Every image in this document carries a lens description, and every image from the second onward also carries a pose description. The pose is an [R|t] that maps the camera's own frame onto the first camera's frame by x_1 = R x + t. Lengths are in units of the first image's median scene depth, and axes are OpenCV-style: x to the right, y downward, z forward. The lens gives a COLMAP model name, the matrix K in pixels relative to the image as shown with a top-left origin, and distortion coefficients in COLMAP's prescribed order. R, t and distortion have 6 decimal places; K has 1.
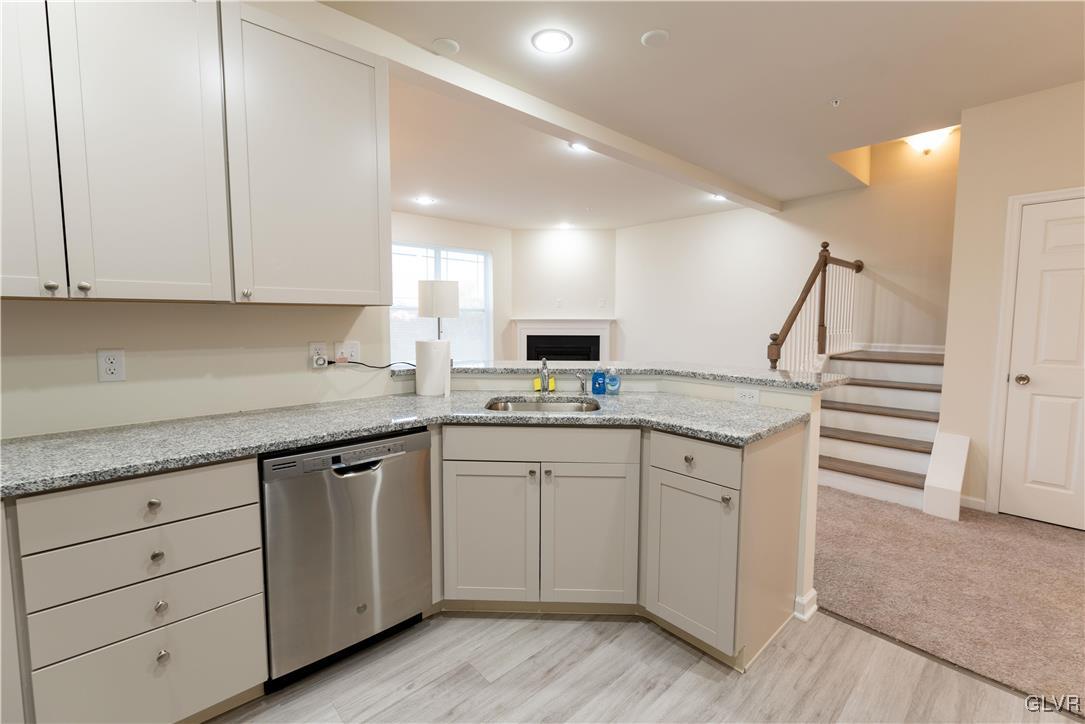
lens RADIAL K [[470.9, 0, 546.5], [0, 470.9, 355.7], [0, 0, 1]] dist [0.001110, 0.000214]
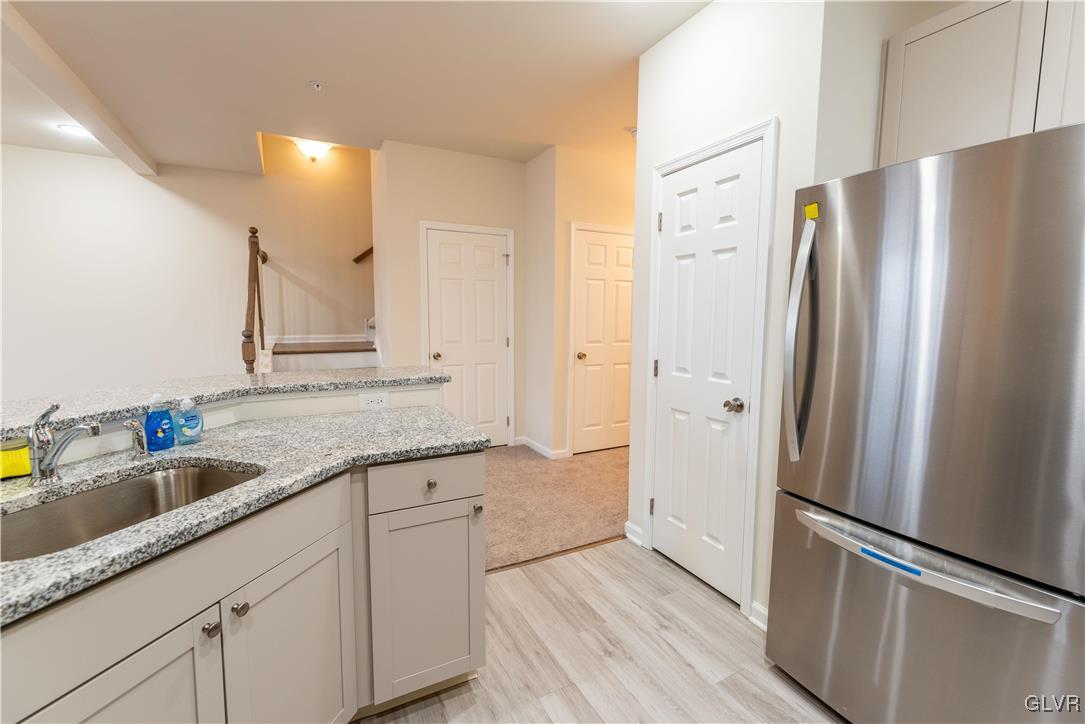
lens RADIAL K [[471.5, 0, 546.7], [0, 471.5, 360.9], [0, 0, 1]] dist [0.002836, 0.000257]
pose [[0.256458, -0.100358, 0.961331, -0.222360], [0.071850, 0.993823, 0.084582, -0.027568], [-0.963881, 0.047380, 0.262084, 0.298016]]
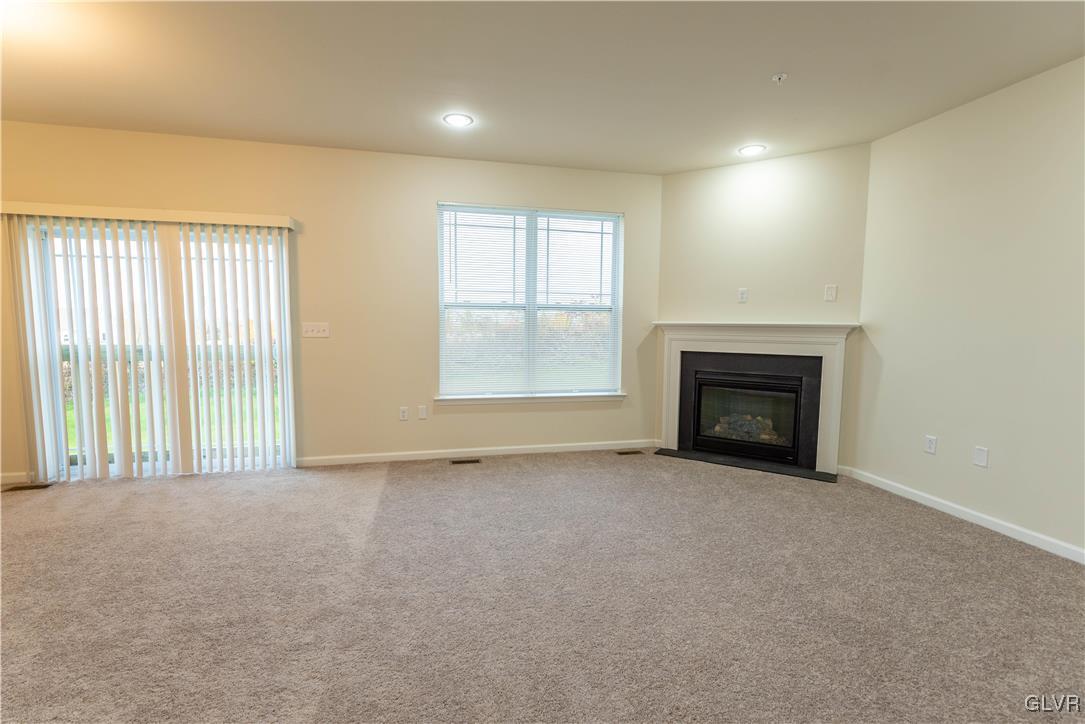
lens RADIAL K [[476.3, 0, 542.5], [0, 476.3, 362.0], [0, 0, 1]] dist [0.002103, 0.000990]
pose [[0.868190, 0.045706, -0.494122, 0.242106], [-0.046431, 0.998863, 0.010813, -0.065416], [0.494054, 0.013555, 0.869325, 0.914545]]
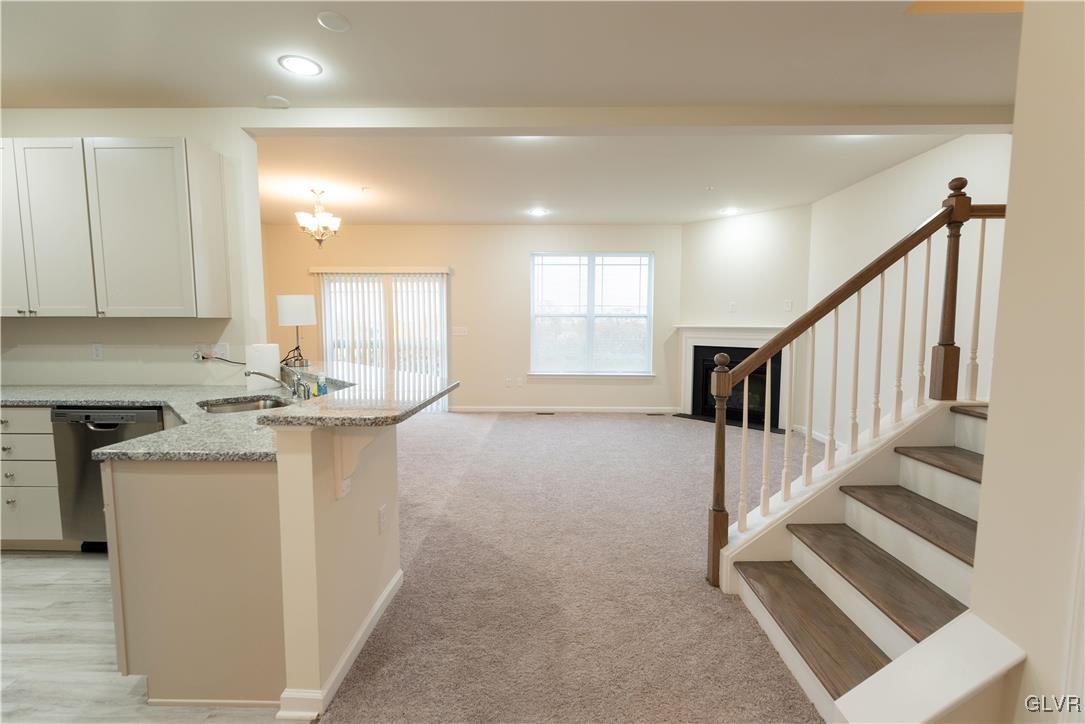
lens RADIAL K [[476.3, 0, 542.5], [0, 476.3, 362.0], [0, 0, 1]] dist [0.002103, 0.000990]
pose [[0.717496, 0.058470, -0.694104, 0.845836], [-0.057946, 0.998027, 0.024172, -0.043934], [0.694148, 0.022877, 0.719468, 0.440683]]
